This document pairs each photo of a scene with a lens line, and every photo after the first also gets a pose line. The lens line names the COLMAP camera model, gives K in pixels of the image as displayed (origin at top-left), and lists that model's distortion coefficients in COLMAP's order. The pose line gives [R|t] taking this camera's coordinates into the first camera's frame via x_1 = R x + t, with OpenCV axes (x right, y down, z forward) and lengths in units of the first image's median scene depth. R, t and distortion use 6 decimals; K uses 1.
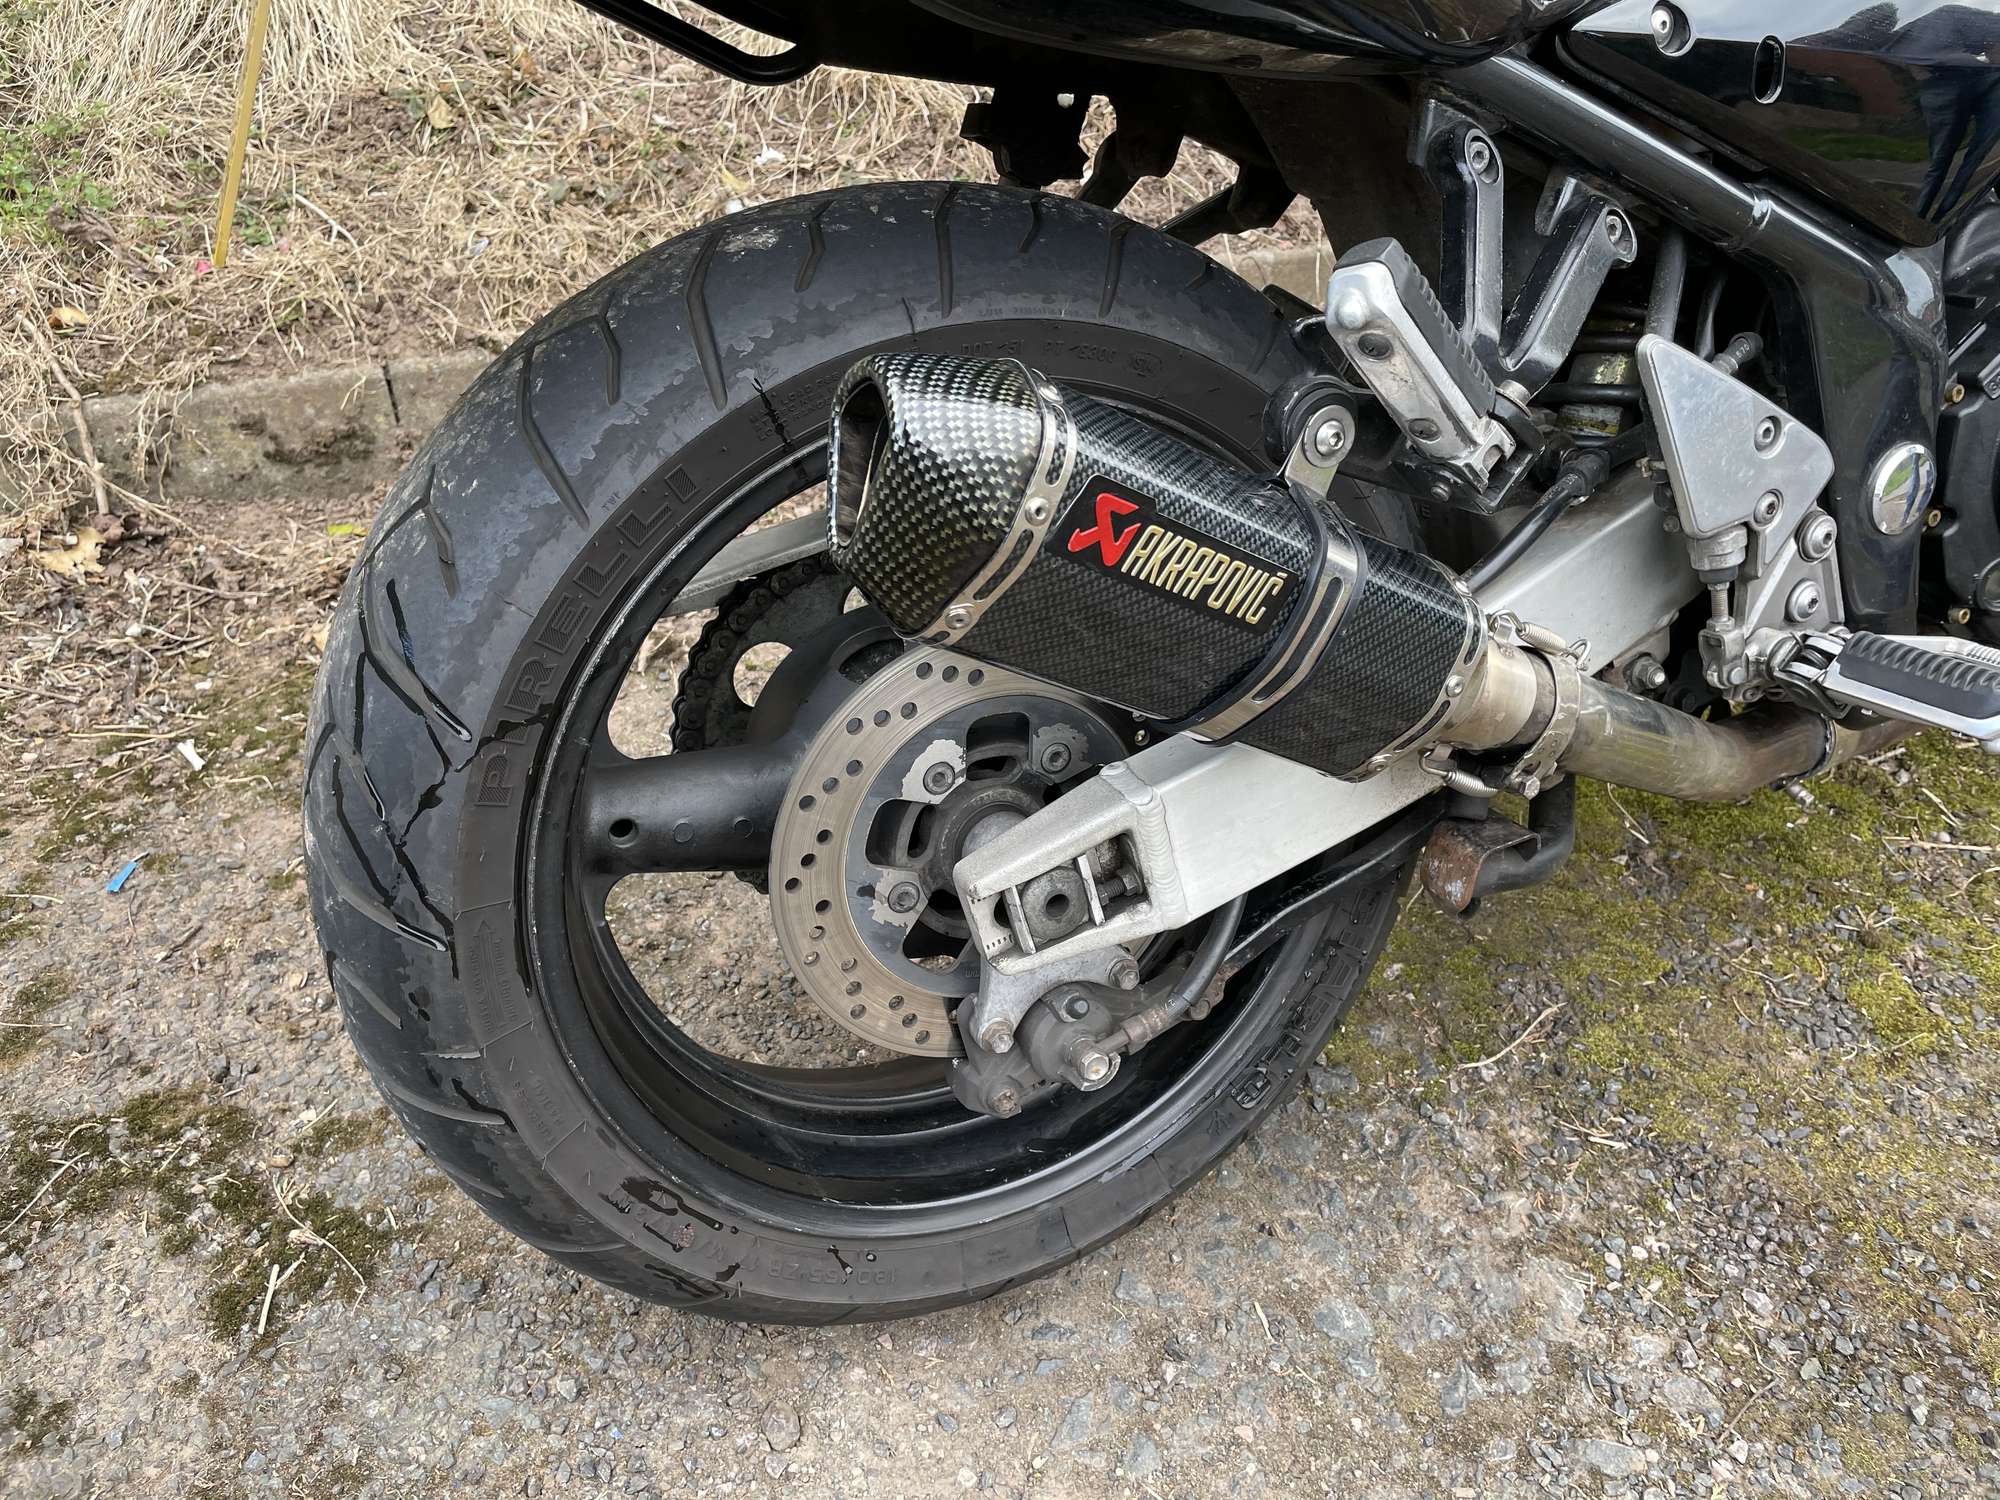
lens RADIAL K [[1525.7, 0, 995.8], [0, 1525.7, 741.5], [0, 0, 1]] dist [0.076133, -0.107529]
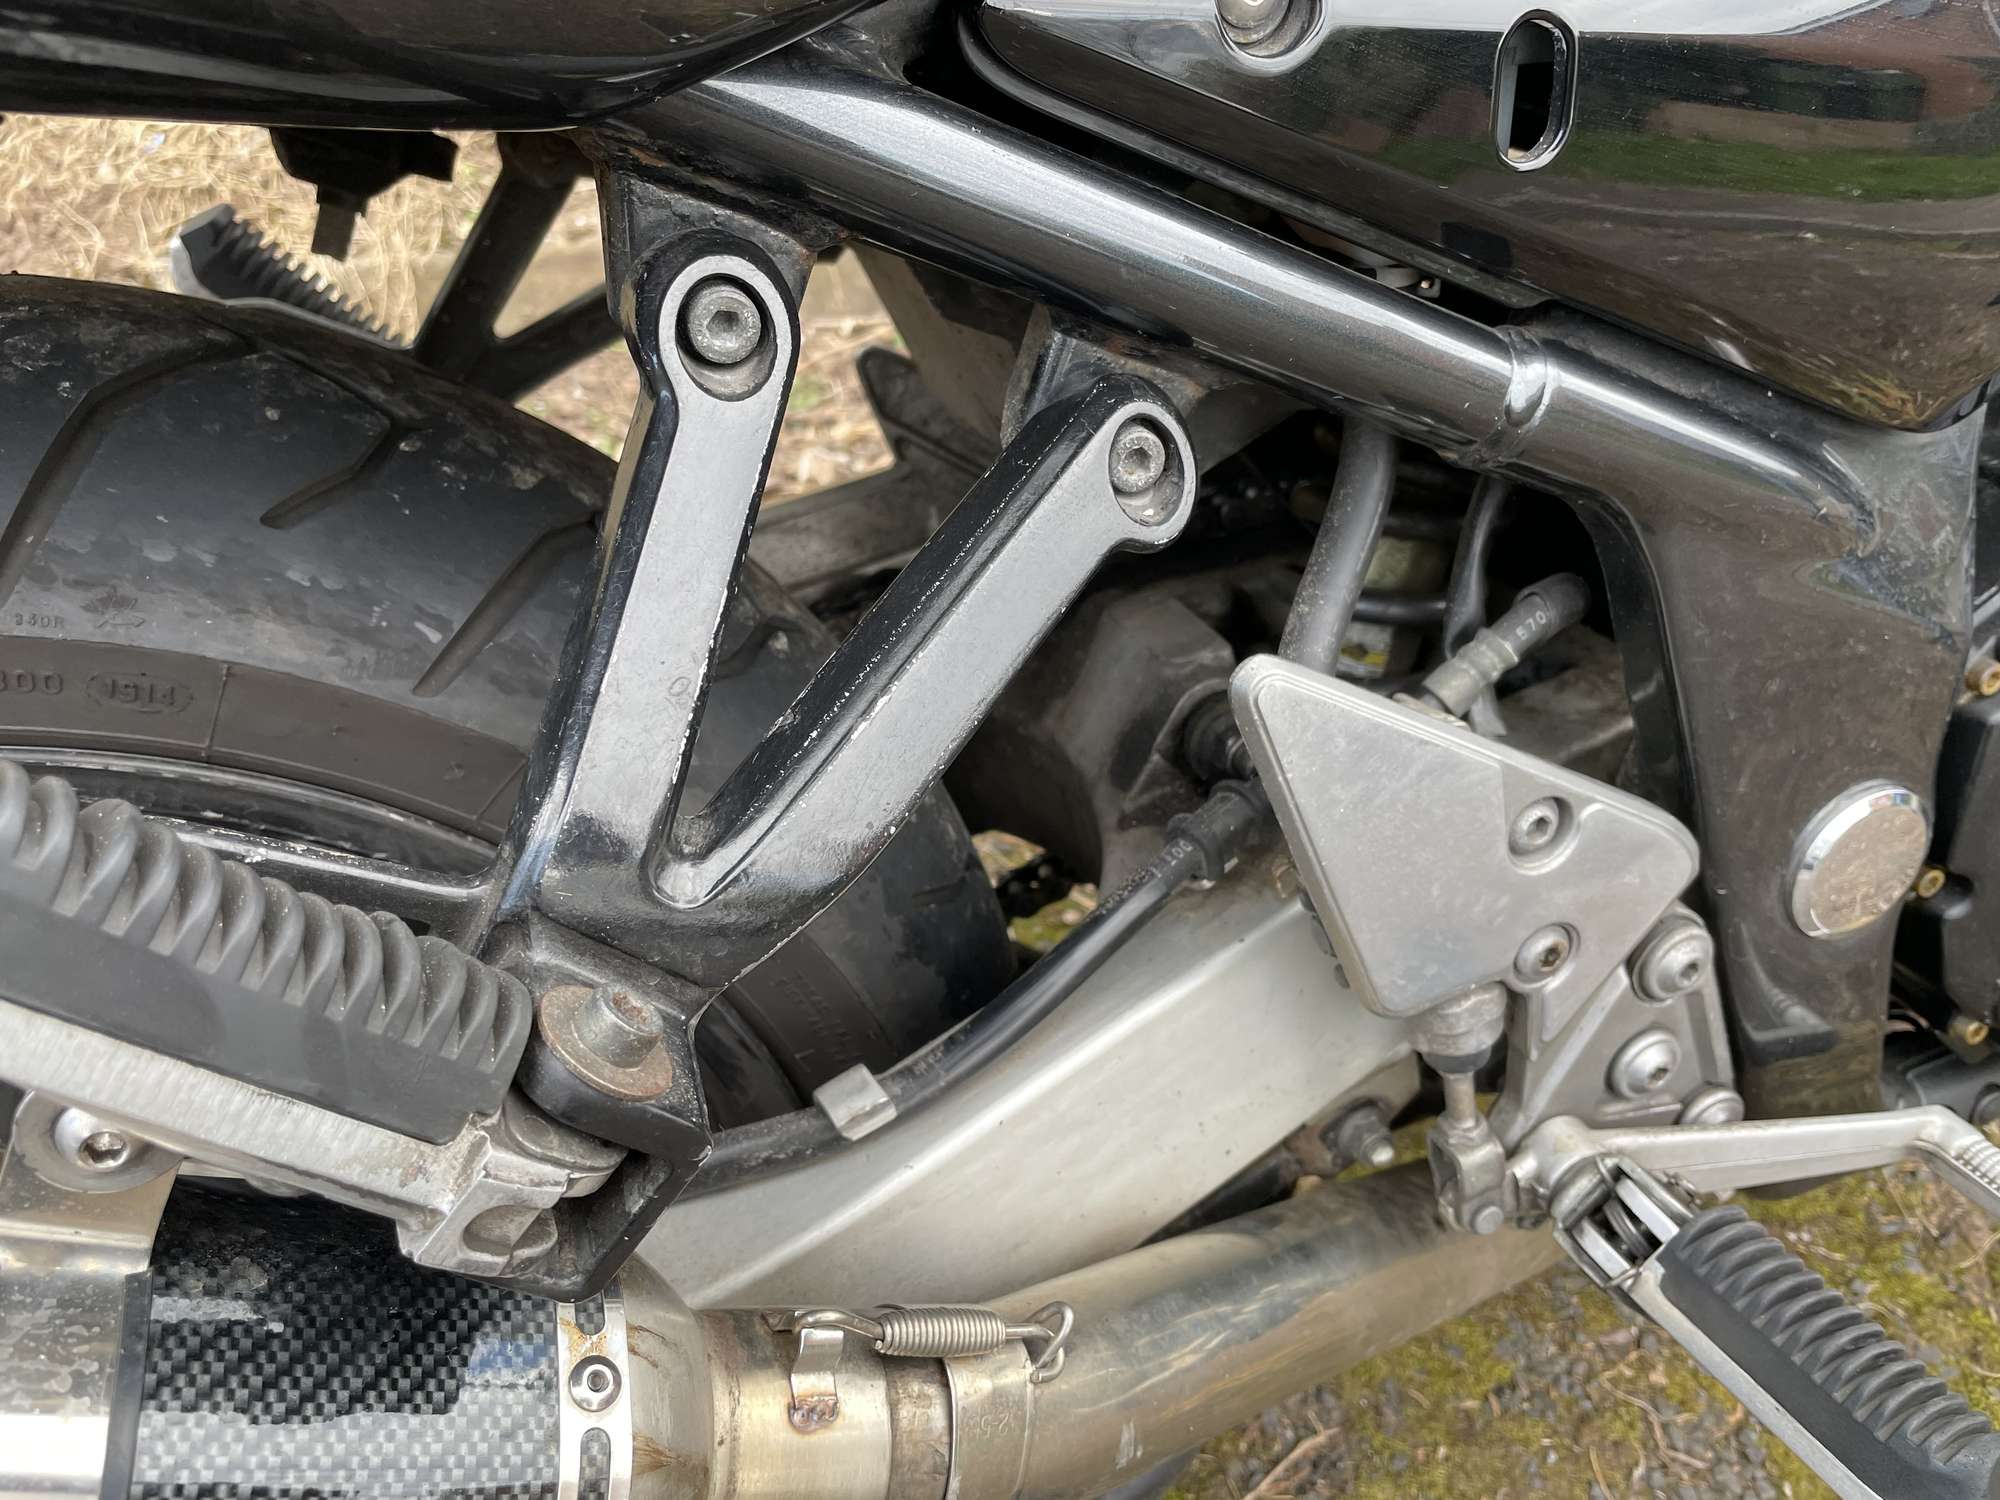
lens RADIAL K [[1525.7, 0, 997.9], [0, 1525.7, 743.0], [0, 0, 1]] dist [0.076133, -0.107529]
pose [[0.996407, 0.053448, -0.065694, 0.253750], [-0.046615, 0.993746, 0.101467, -0.189690], [0.070707, -0.098040, 0.992667, 0.358372]]
